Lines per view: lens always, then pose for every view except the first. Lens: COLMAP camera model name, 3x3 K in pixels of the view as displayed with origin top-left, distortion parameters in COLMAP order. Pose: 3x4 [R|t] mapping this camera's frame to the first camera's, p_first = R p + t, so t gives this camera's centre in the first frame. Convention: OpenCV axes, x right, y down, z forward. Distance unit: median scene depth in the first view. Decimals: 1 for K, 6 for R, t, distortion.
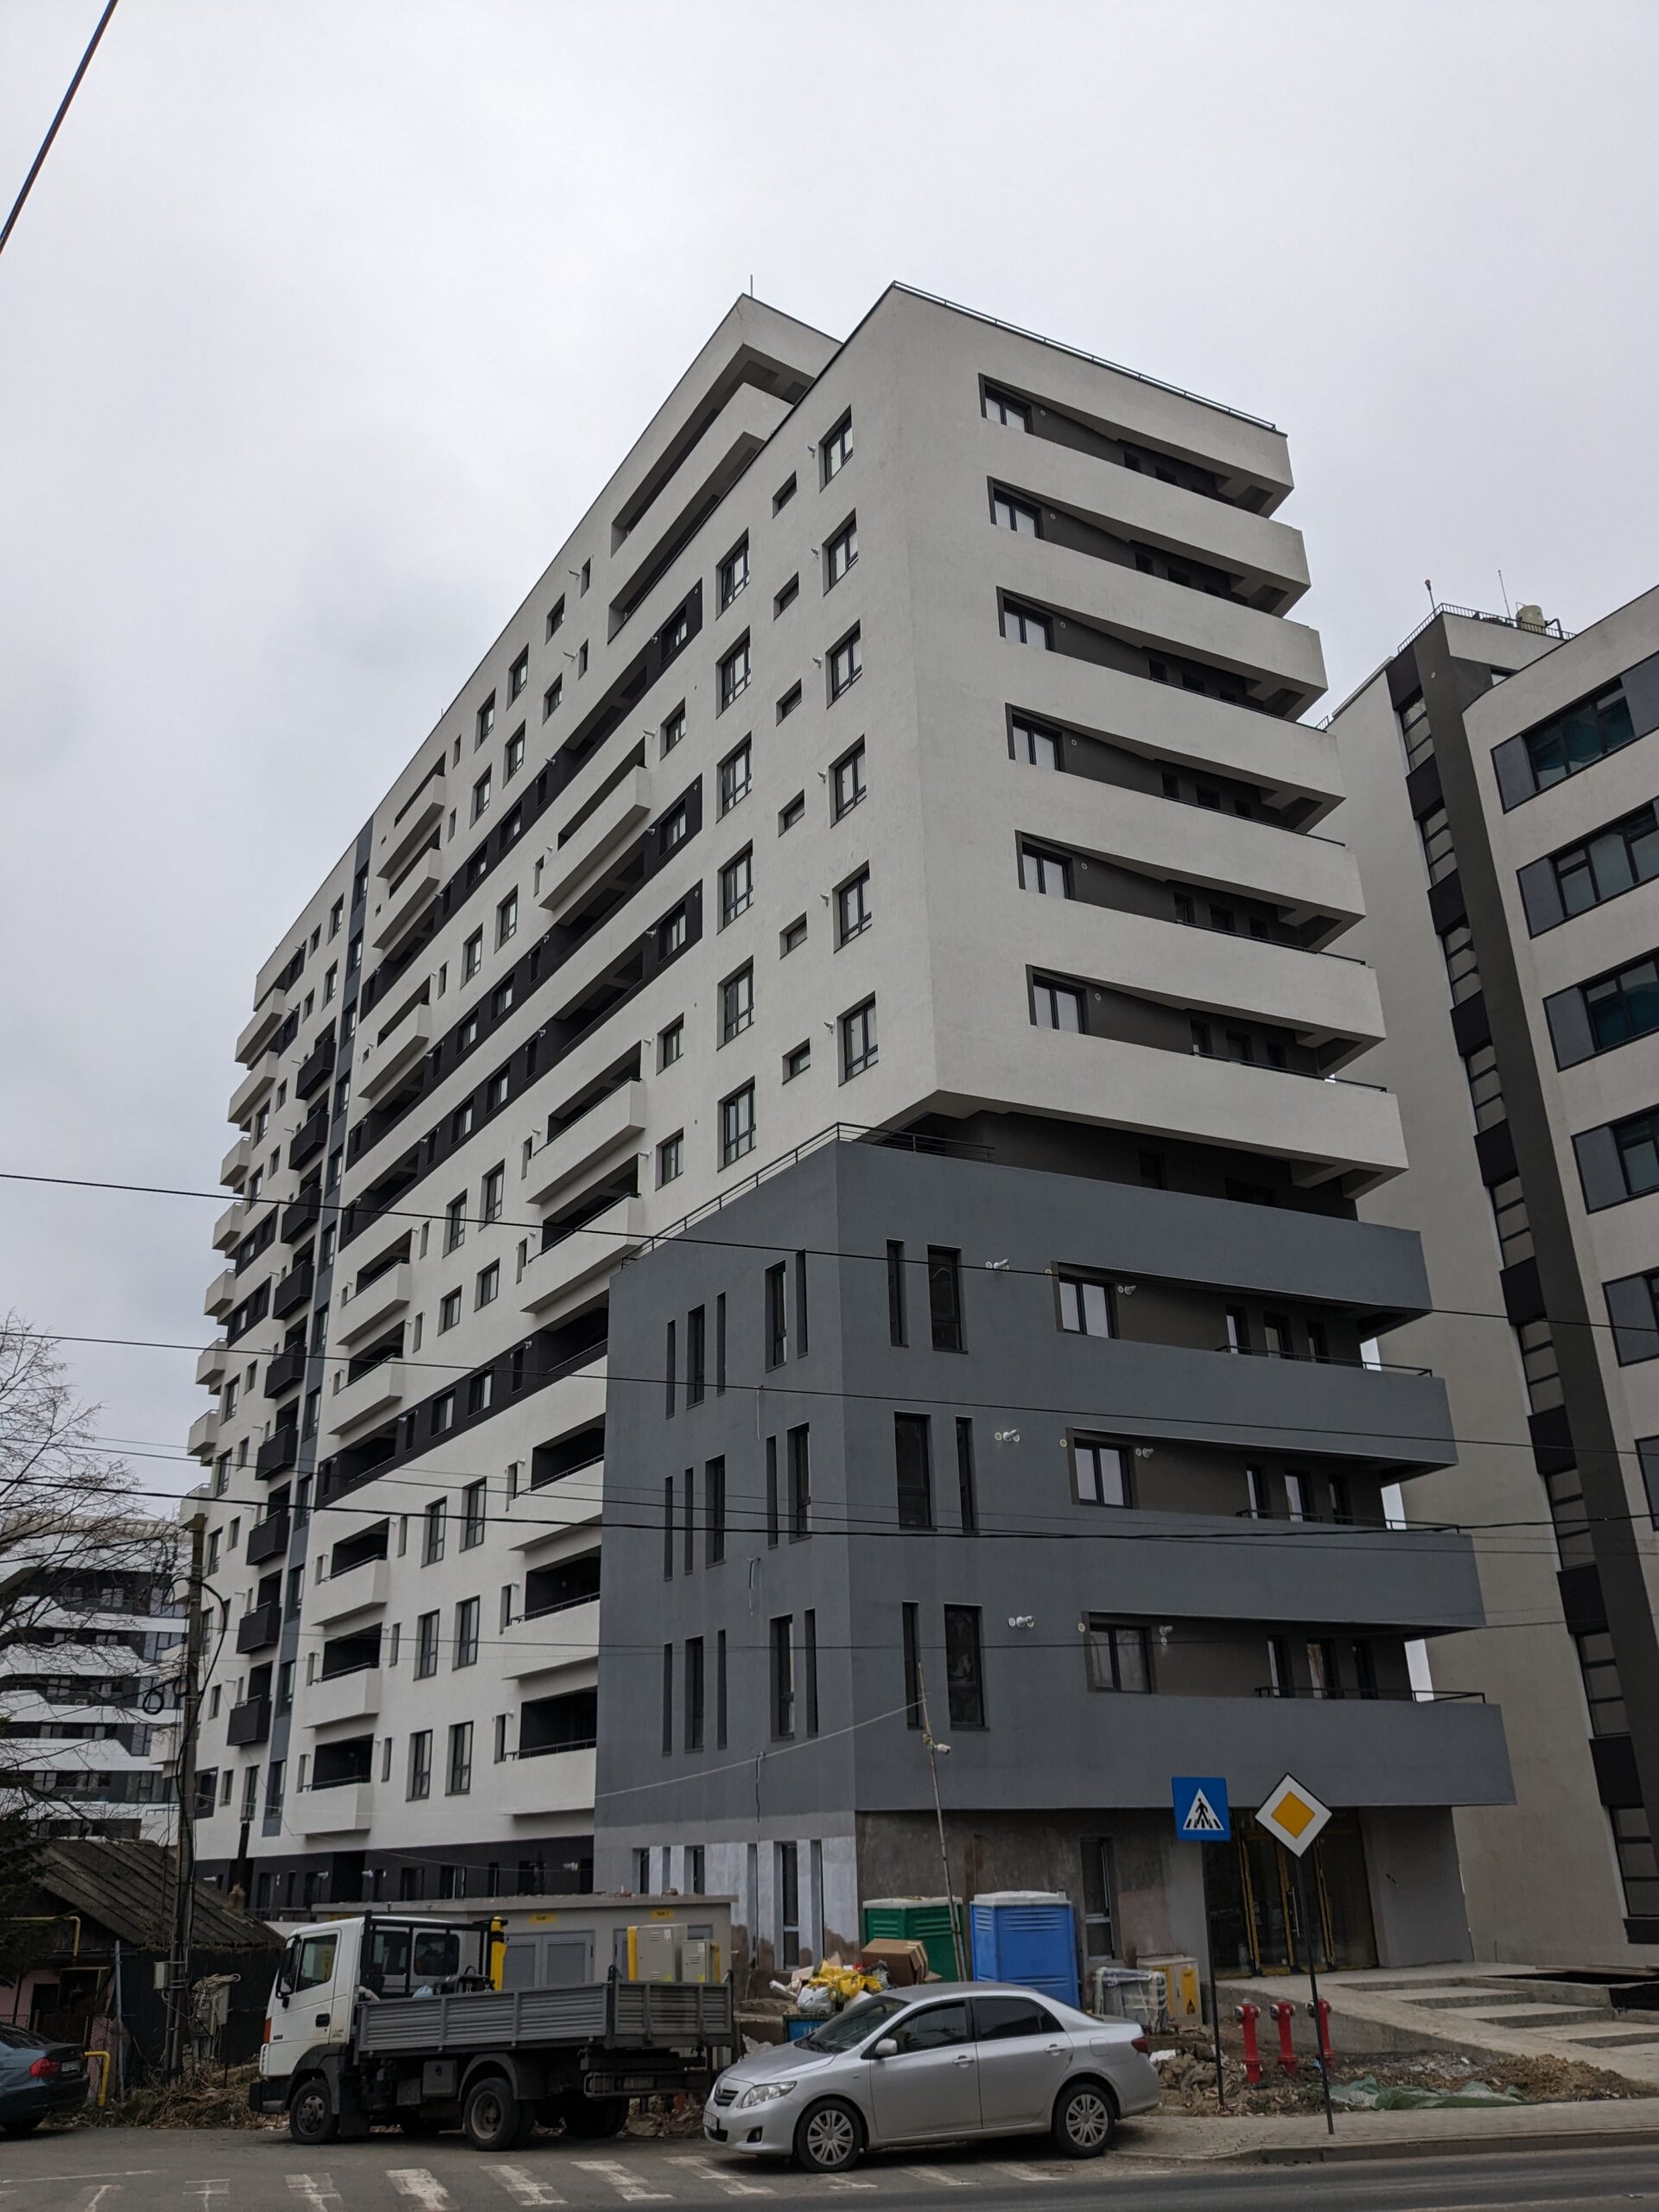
lens RADIAL K [[1711.7, 0, 820.1], [0, 1711.7, 1154.0], [0, 0, 1]] dist [0.034854, -0.060418]
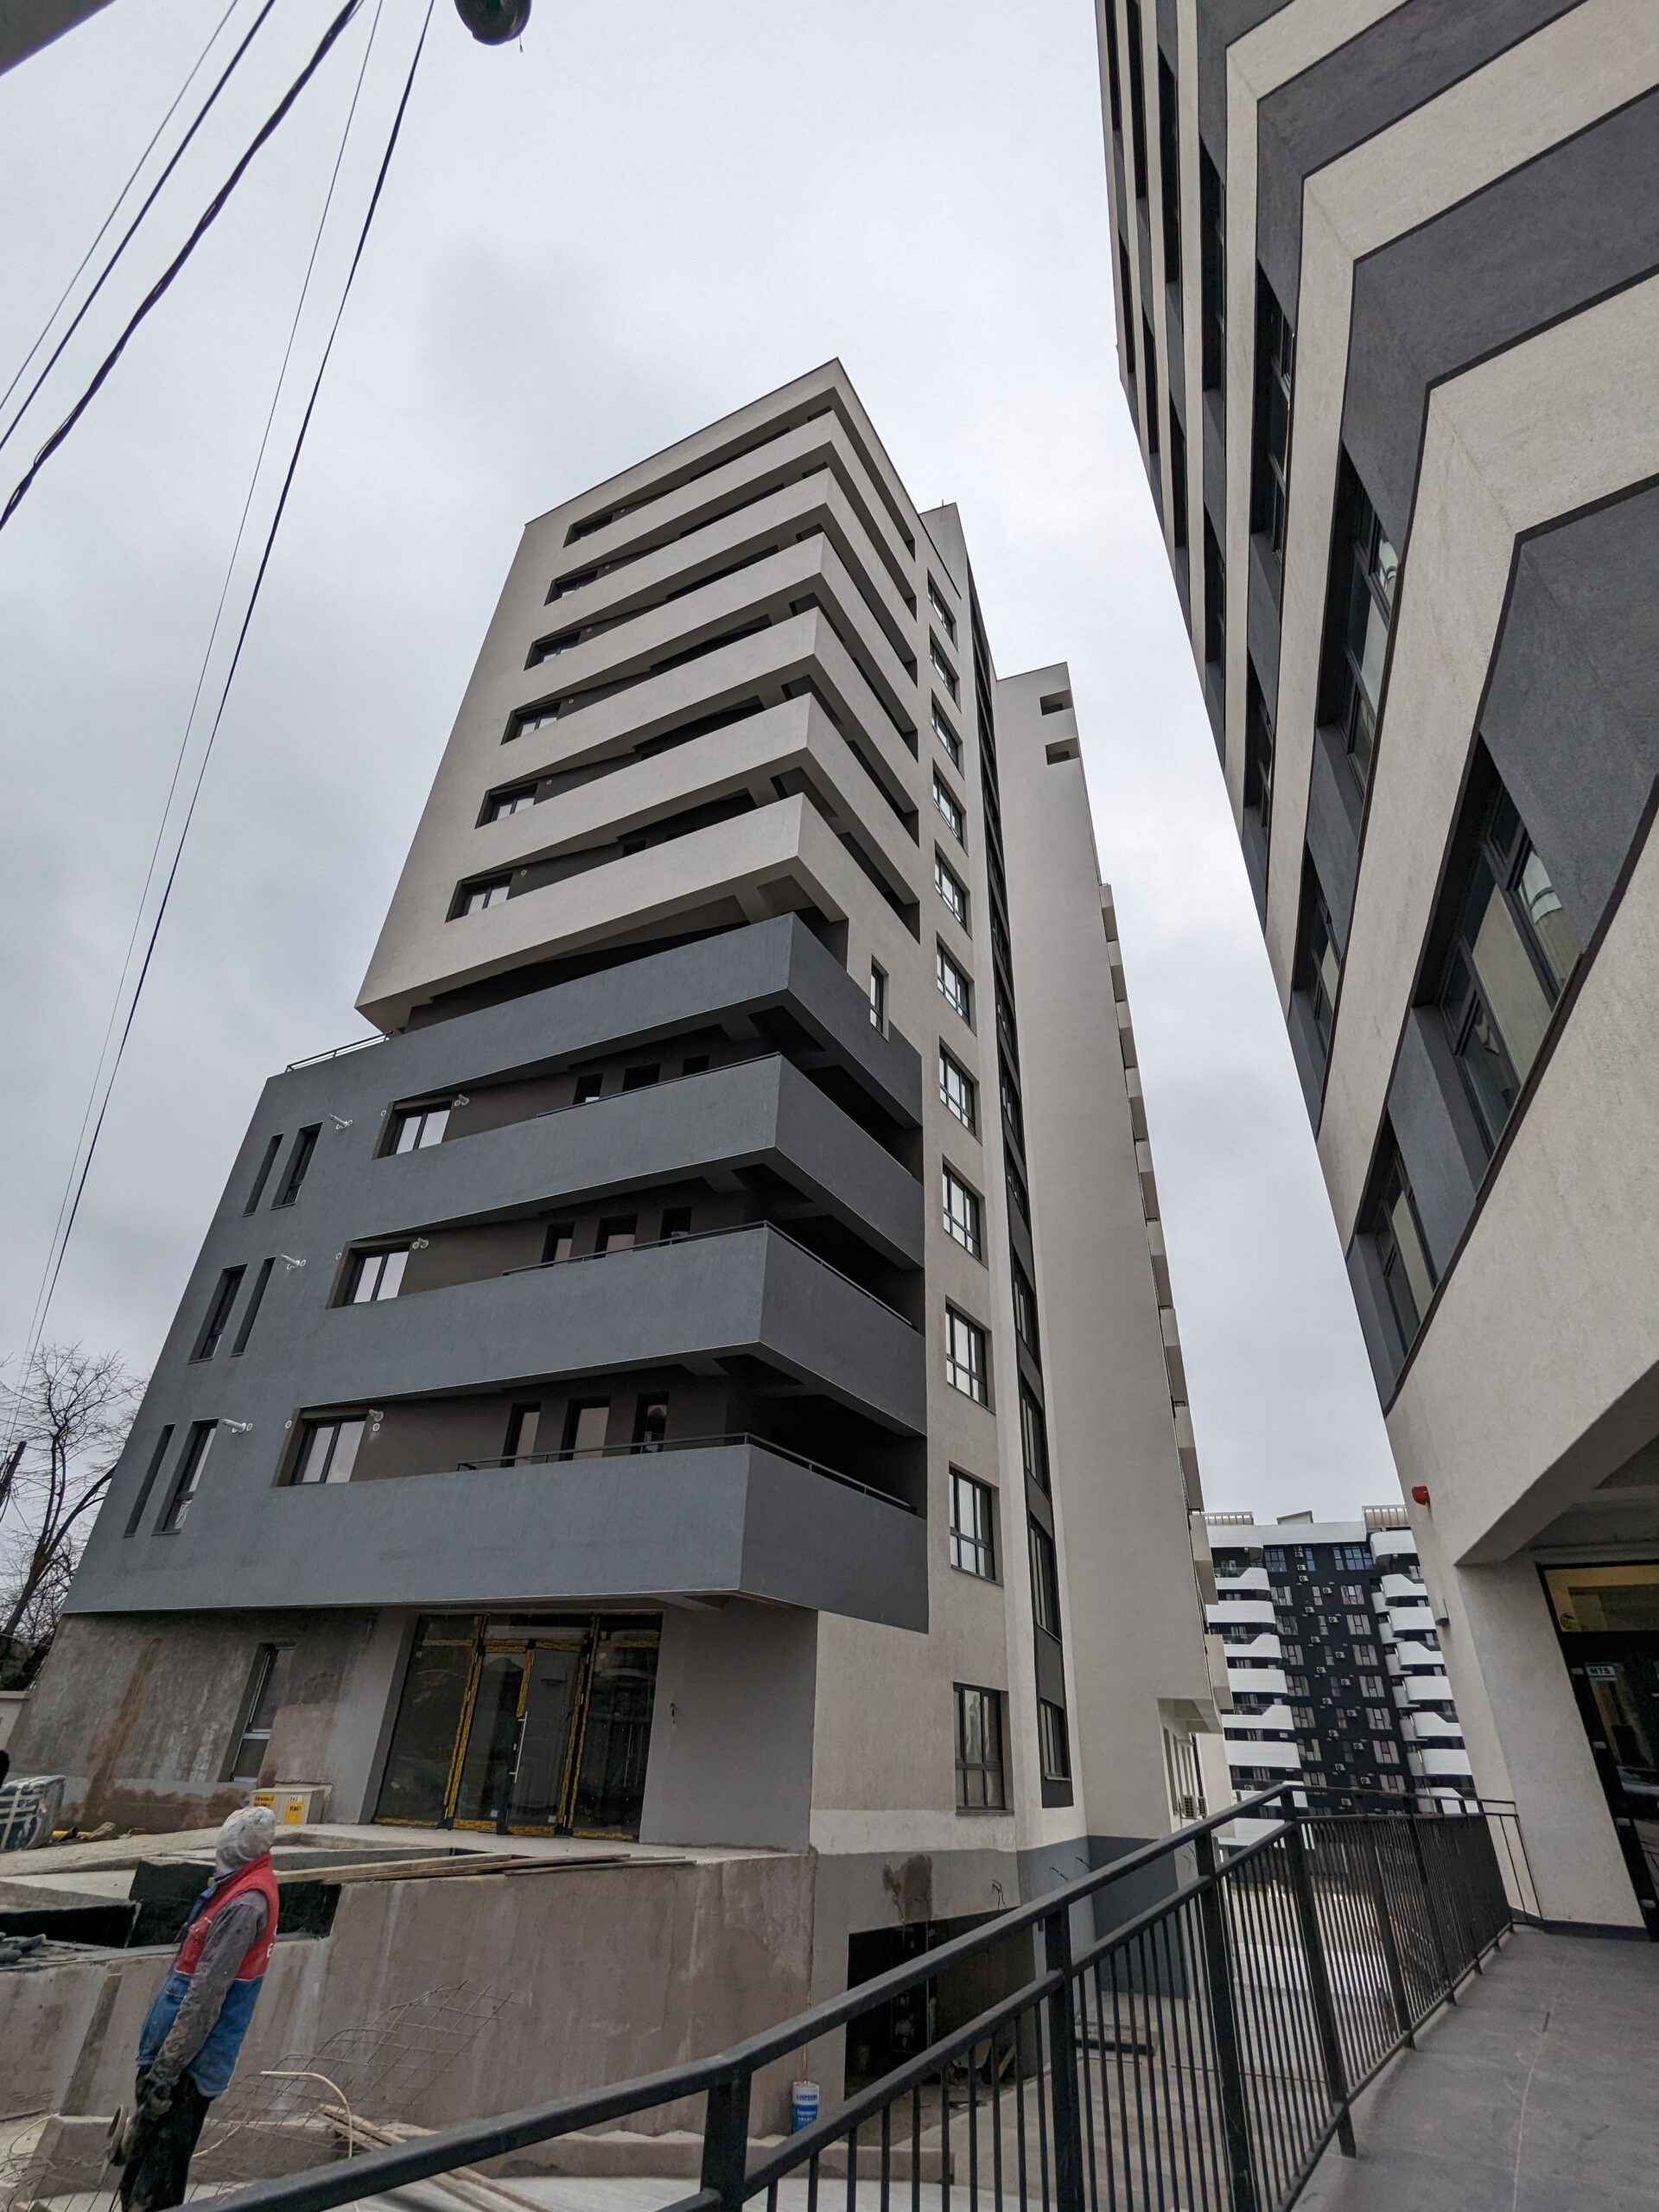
lens RADIAL K [[1046.4, 0, 829.5], [0, 1046.4, 1106.0], [0, 0, 1]] dist [-0.004723, 0.000136]
pose [[0.625104, -0.377054, -0.683429, 0.643308], [0.255598, 0.926190, -0.277203, 0.271498], [0.737506, -0.001403, 0.675340, 0.629587]]
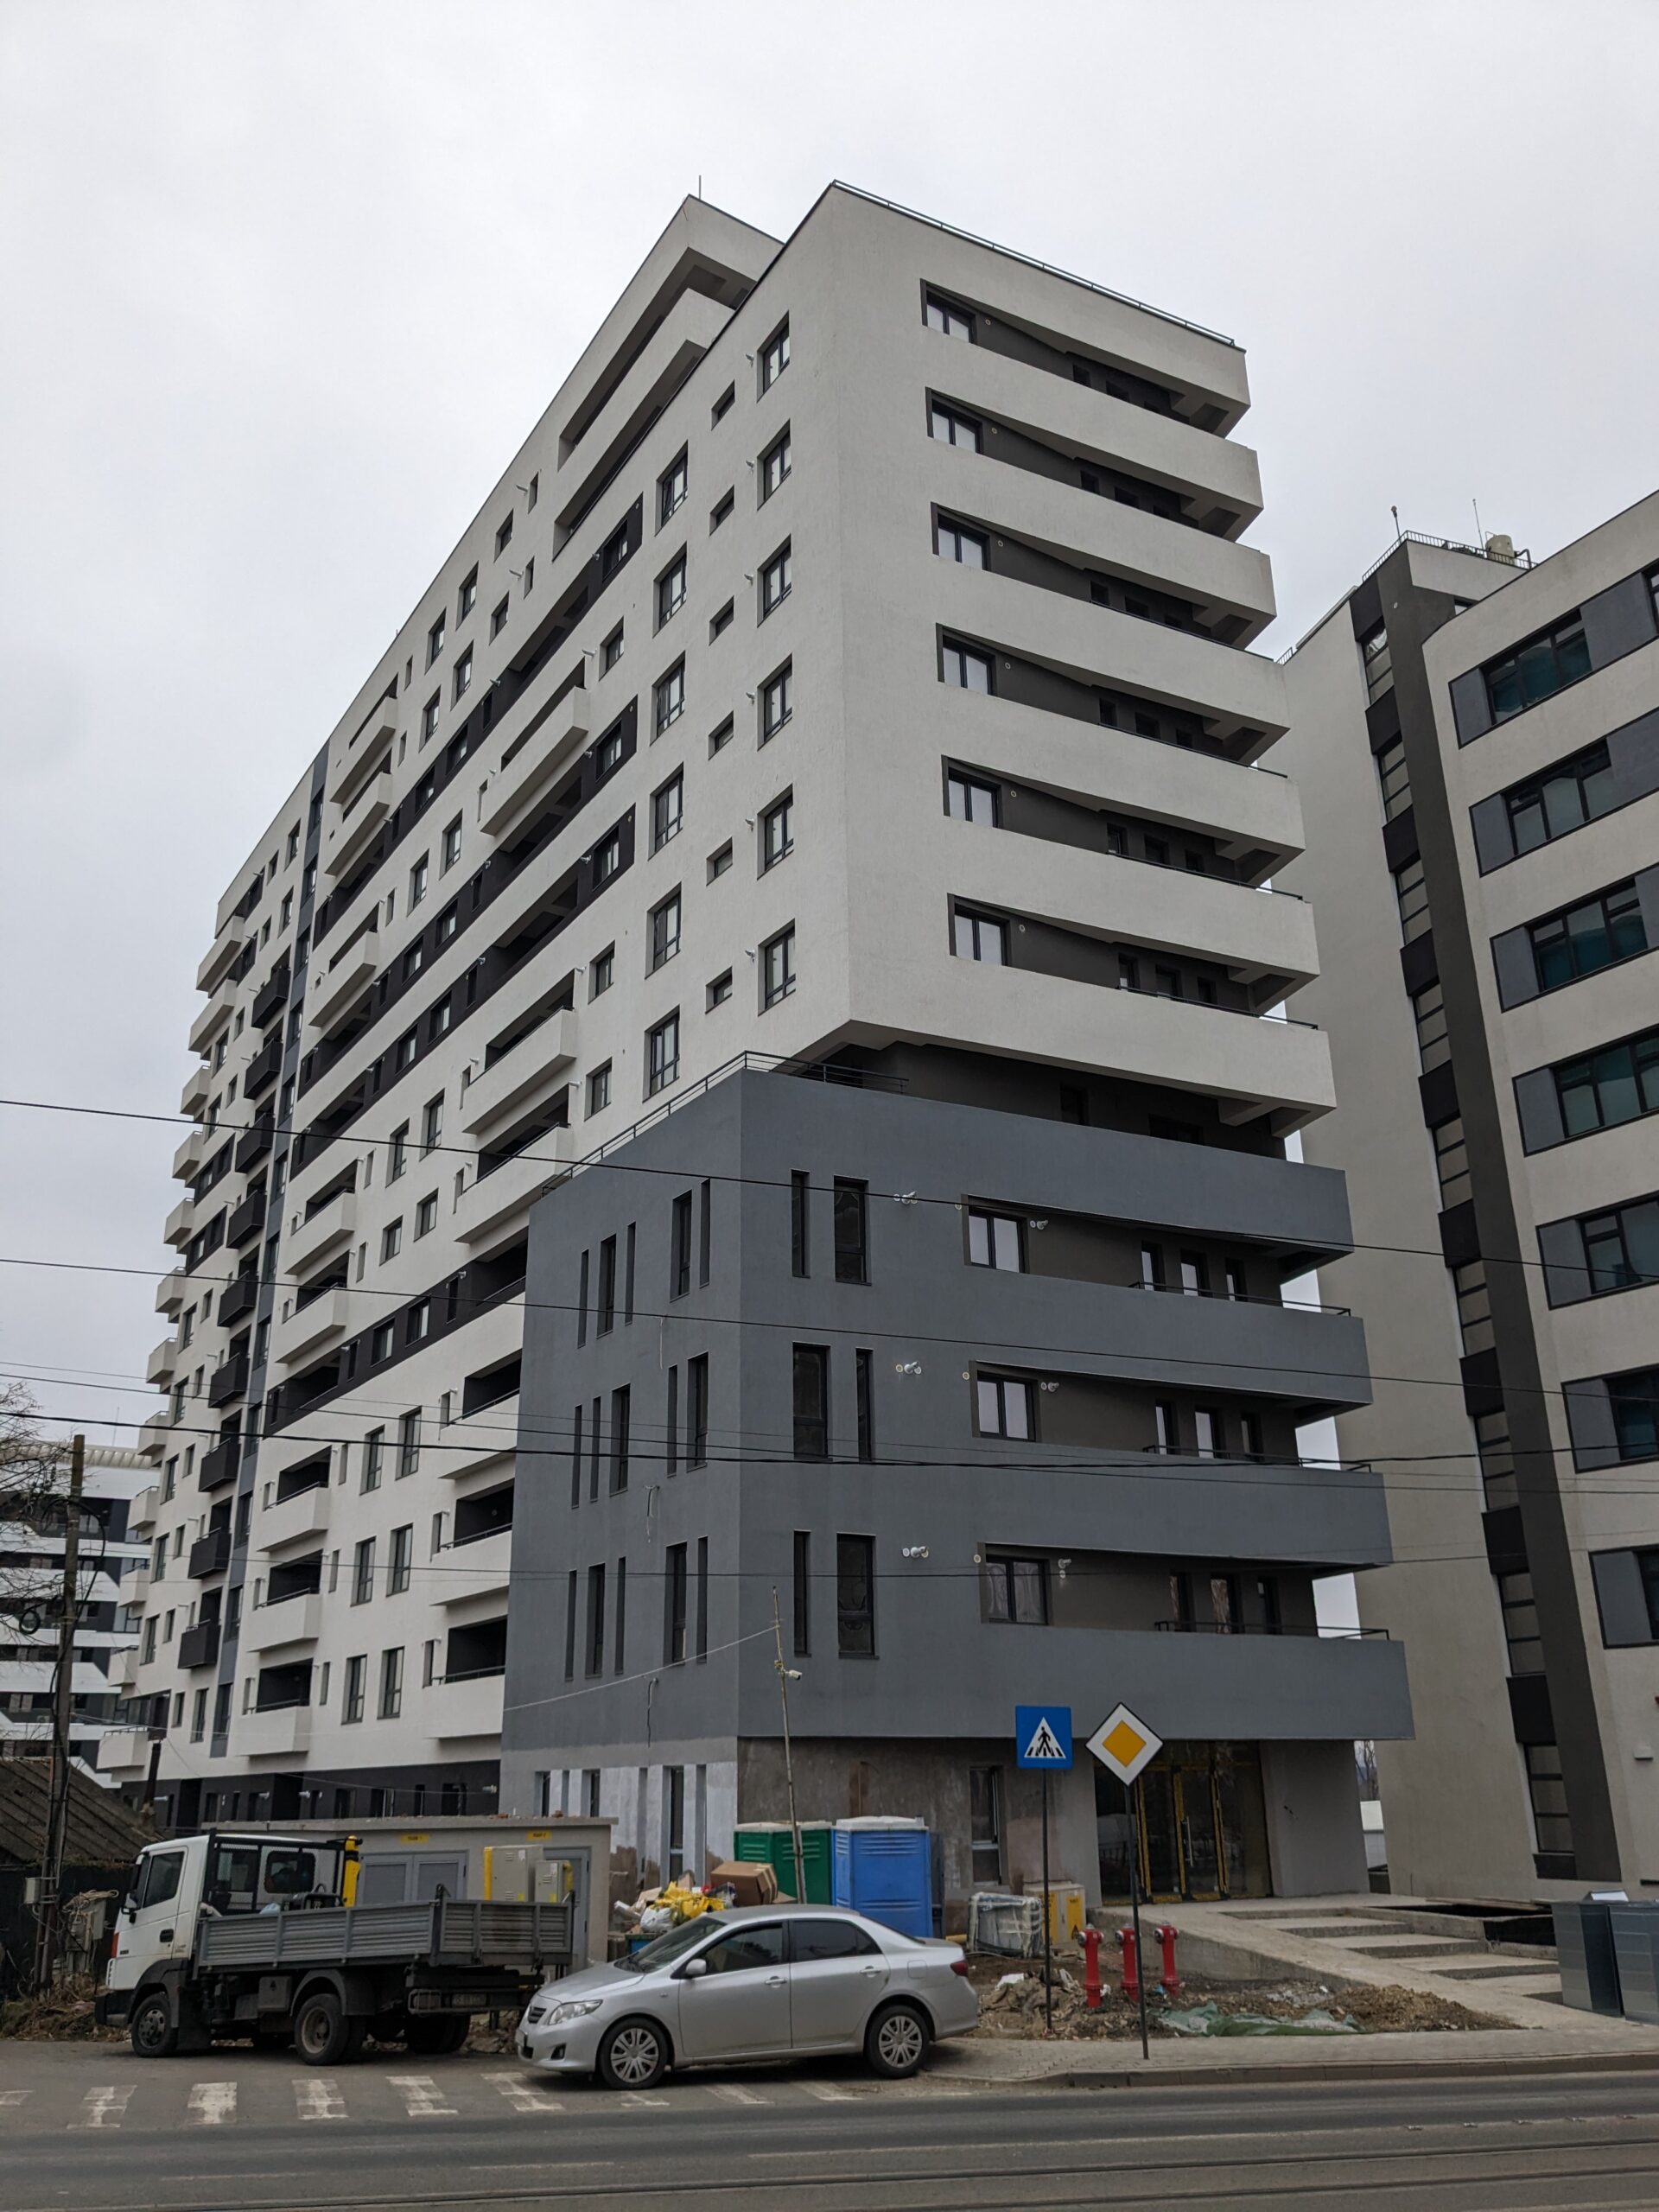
lens RADIAL K [[1708.9, 0, 825.9], [0, 1708.9, 1176.9], [0, 0, 1]] dist [0.032319, -0.041758]
pose [[0.999916, 0.012826, 0.002116, 0.045367], [-0.012911, 0.998802, 0.047209, 0.005835], [-0.001508, -0.047232, 0.998883, 0.011528]]
